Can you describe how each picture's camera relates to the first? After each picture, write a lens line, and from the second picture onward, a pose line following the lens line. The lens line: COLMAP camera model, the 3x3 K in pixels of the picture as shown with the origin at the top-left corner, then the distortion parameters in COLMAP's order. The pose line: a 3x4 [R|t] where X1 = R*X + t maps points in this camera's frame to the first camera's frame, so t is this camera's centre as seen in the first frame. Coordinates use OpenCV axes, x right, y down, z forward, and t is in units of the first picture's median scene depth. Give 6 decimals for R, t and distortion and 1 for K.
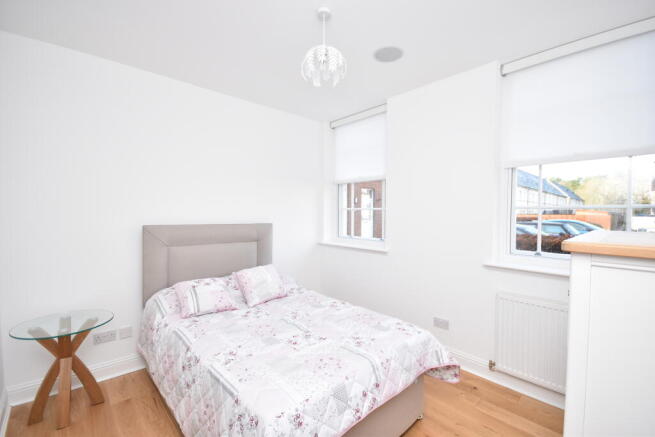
lens RADIAL K [[291.3, 0, 338.0], [0, 291.3, 221.4], [0, 0, 1]] dist [0.001642, -0.002021]
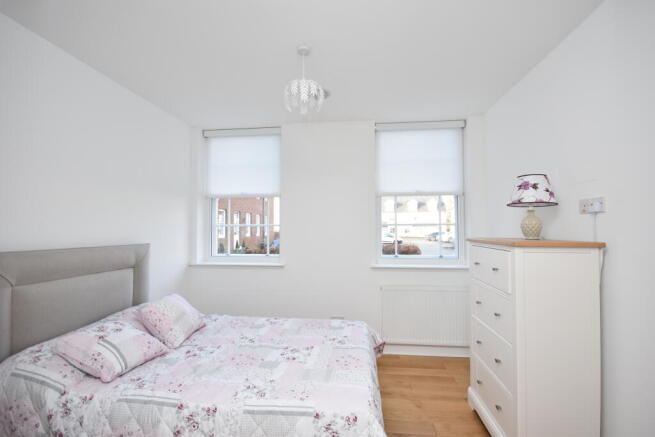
lens RADIAL K [[291.3, 0, 337.4], [0, 291.3, 225.8], [0, 0, 1]] dist [0.001642, -0.002021]
pose [[0.754334, -0.004378, 0.656477, -0.507128], [0.022609, 0.999558, -0.019313, -0.022614], [-0.656102, 0.029410, 0.754099, 0.072094]]
